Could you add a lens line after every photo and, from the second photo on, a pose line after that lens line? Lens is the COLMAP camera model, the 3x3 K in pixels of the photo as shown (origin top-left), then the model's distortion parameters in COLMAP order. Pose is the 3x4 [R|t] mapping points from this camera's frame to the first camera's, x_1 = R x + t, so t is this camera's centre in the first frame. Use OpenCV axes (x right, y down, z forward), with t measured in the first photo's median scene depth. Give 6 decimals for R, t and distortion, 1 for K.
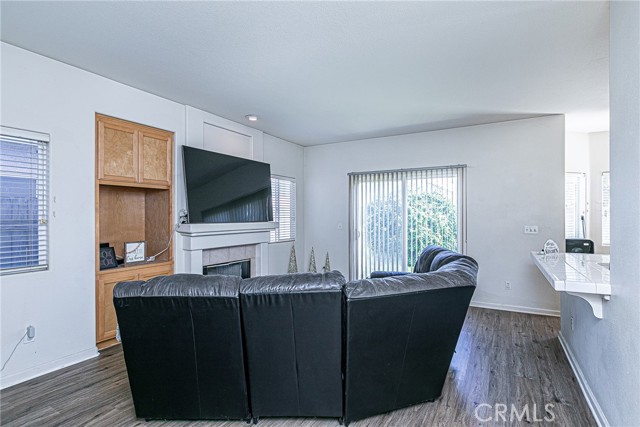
lens RADIAL K [[316.6, 0, 322.3], [0, 316.6, 213.9], [0, 0, 1]] dist [-0.001711, 0.000550]
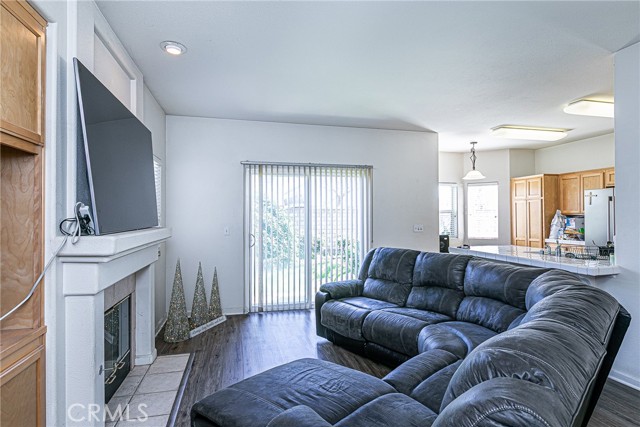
lens RADIAL K [[335.0, 0, 320.0], [0, 335.0, 213.5], [0, 0, 1]] dist [-0.001439, 0.000233]
pose [[0.725834, 0.003265, 0.687862, -0.440079], [-0.002446, 0.999995, -0.002166, -0.000645], [-0.687865, -0.000110, 0.725838, 0.365557]]
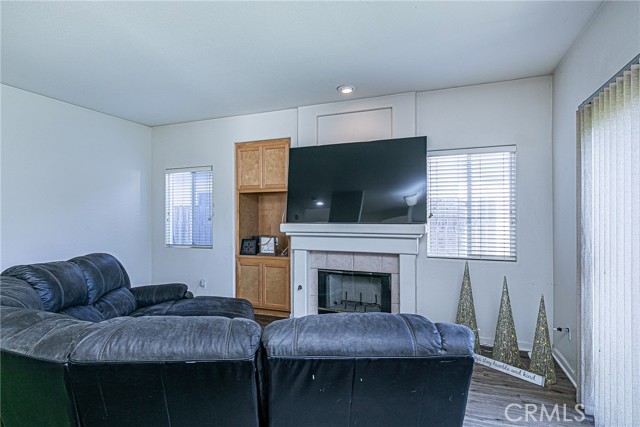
lens RADIAL K [[335.0, 0, 320.0], [0, 335.0, 213.5], [0, 0, 1]] dist [-0.001439, 0.000233]
pose [[0.147250, -0.002370, -0.989097, 0.575491], [0.010023, 0.999949, -0.000904, 0.000927], [0.989049, -0.009781, 0.147266, 0.800812]]
